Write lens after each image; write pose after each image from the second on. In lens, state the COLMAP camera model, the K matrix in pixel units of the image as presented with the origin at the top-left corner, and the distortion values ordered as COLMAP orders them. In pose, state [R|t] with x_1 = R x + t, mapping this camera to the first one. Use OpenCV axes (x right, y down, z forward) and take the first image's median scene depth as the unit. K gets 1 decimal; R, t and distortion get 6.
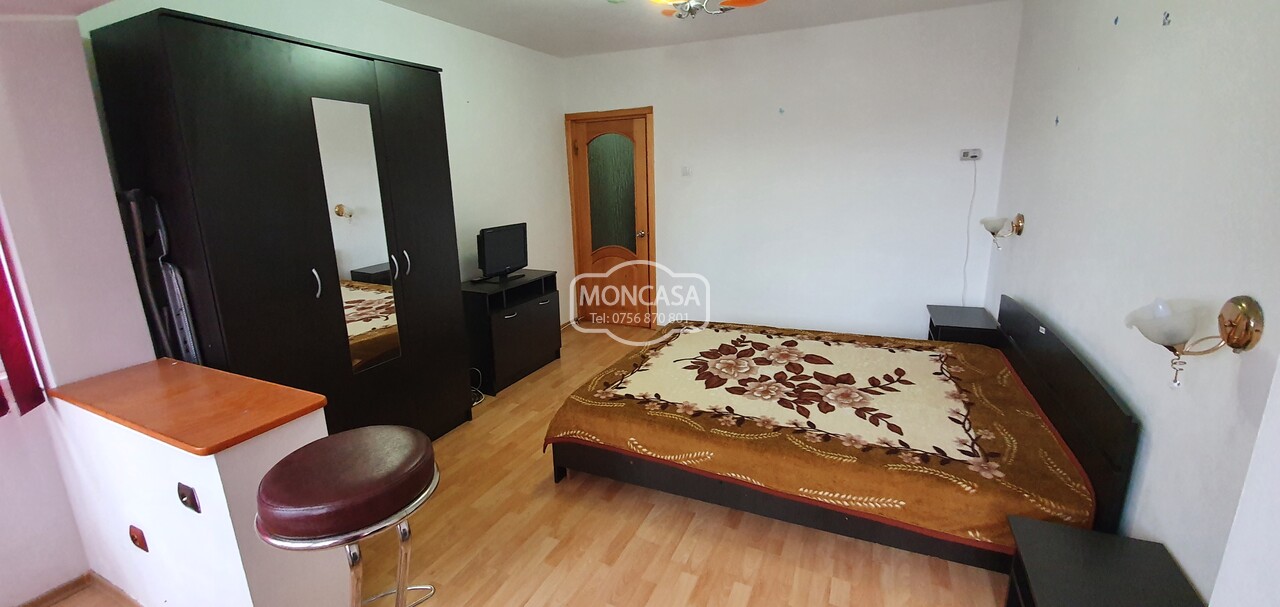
lens RADIAL K [[508.1, 0, 632.7], [0, 508.1, 298.7], [0, 0, 1]] dist [0.013796, -0.016358]
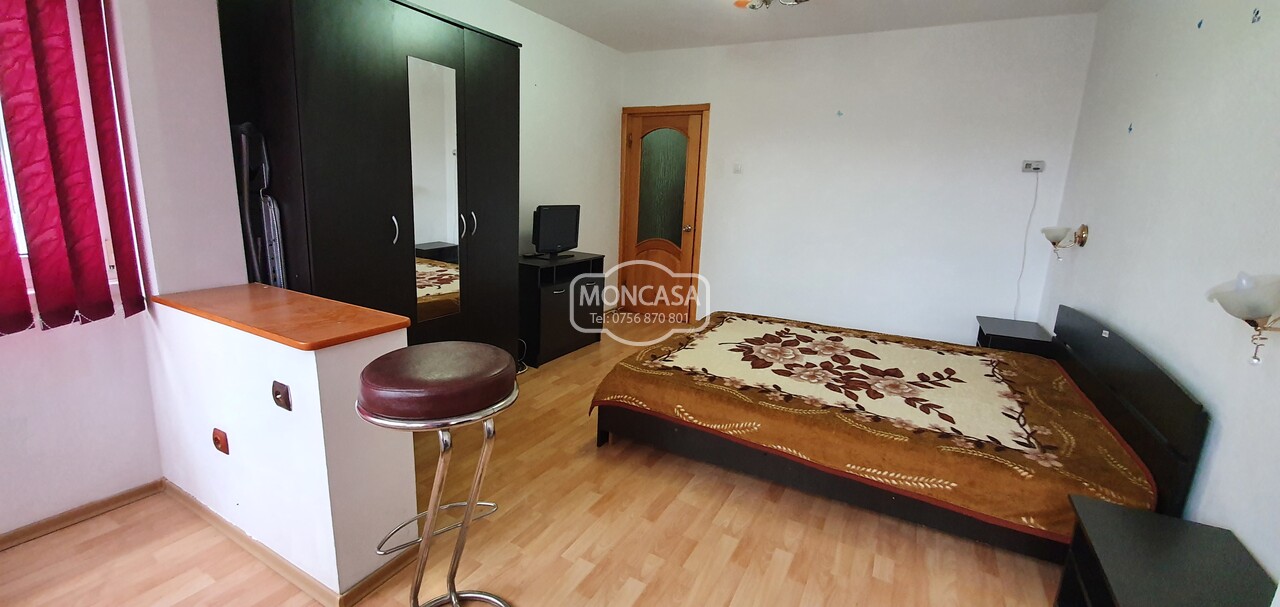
lens RADIAL K [[506.6, 0, 631.9], [0, 506.6, 298.1], [0, 0, 1]] dist [0.015782, -0.017043]
pose [[0.995208, 0.081211, -0.054462, -0.054491], [-0.082559, 0.996322, -0.022961, 0.086628], [0.052397, 0.027347, 0.998252, -0.024818]]
